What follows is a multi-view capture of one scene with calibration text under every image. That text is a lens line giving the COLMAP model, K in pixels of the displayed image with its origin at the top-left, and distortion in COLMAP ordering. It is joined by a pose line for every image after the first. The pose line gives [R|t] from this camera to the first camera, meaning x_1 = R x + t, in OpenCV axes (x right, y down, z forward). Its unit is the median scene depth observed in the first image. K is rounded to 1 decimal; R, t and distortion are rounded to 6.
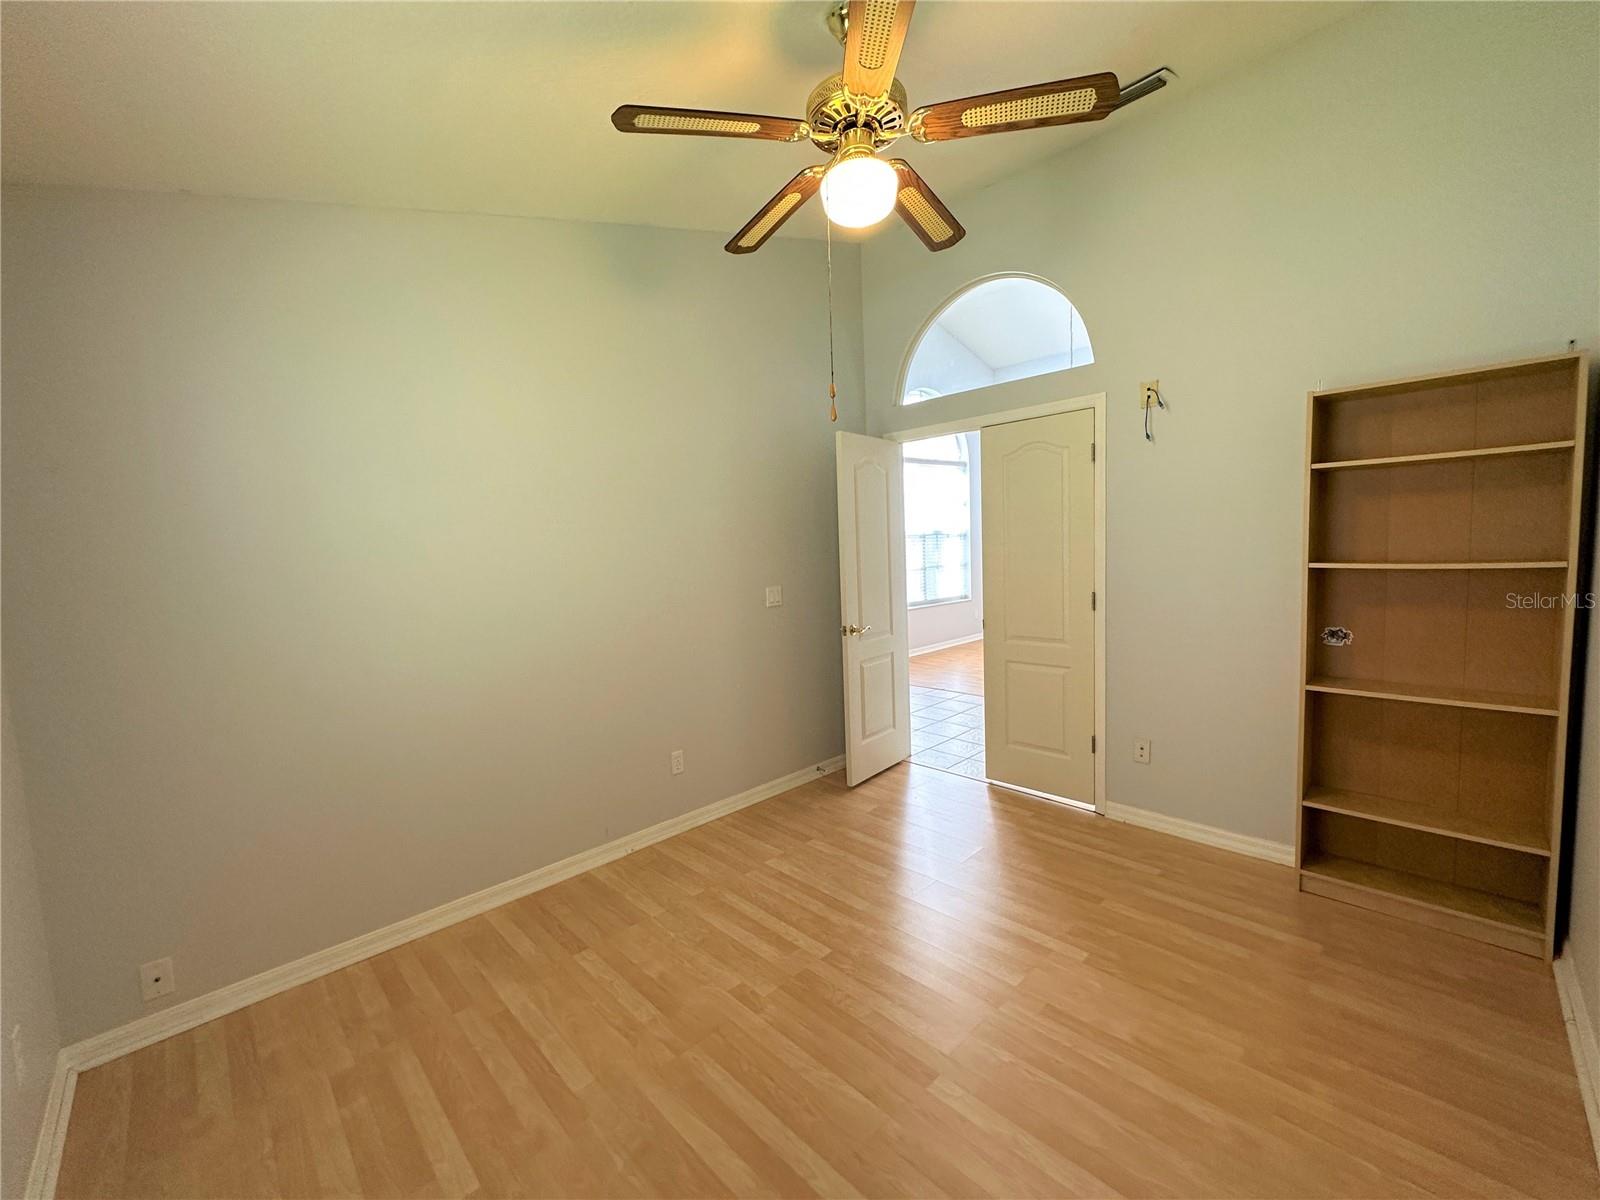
lens RADIAL K [[636.0, 0, 814.3], [0, 636.0, 588.1], [0, 0, 1]] dist [-0.001250, 0.000623]
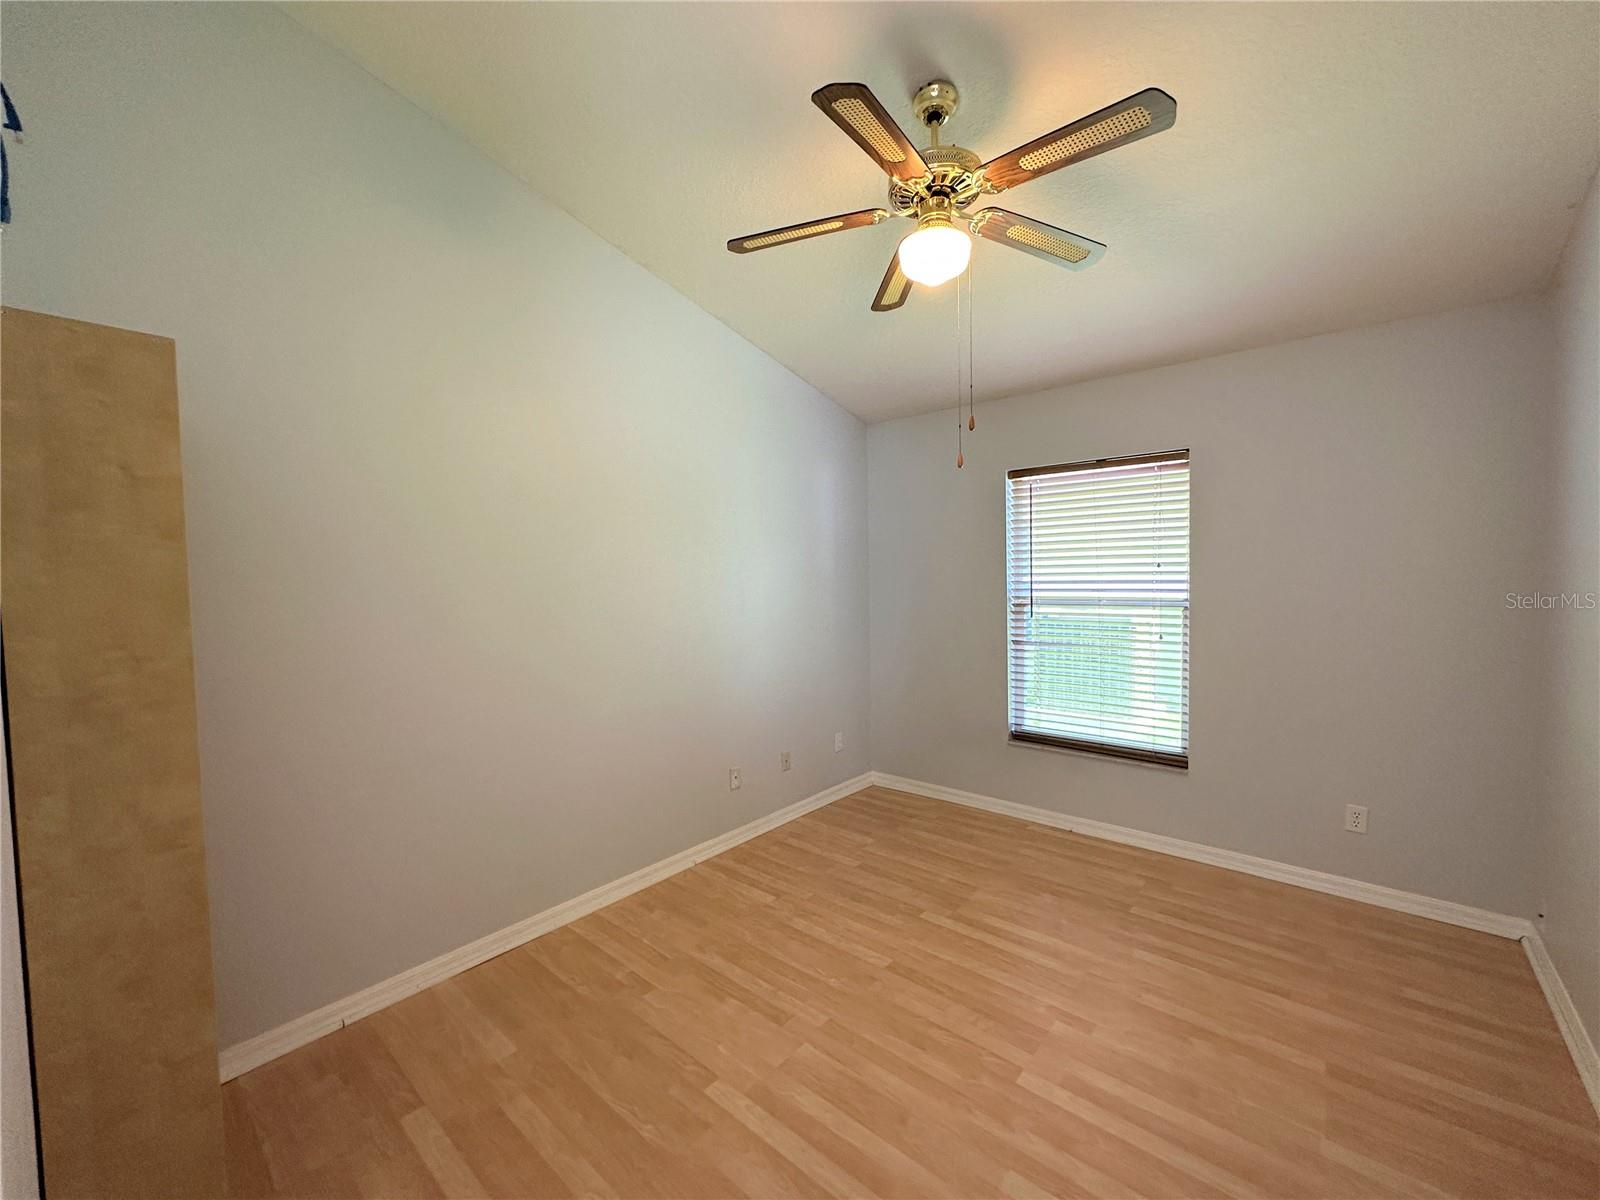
lens RADIAL K [[636.0, 0, 803.7], [0, 636.0, 609.1], [0, 0, 1]] dist [-0.001250, 0.000623]
pose [[-0.996720, 0.053838, -0.060426, 0.344816], [0.045749, 0.990709, 0.128075, -0.152087], [0.066760, 0.124890, -0.989922, 1.882739]]
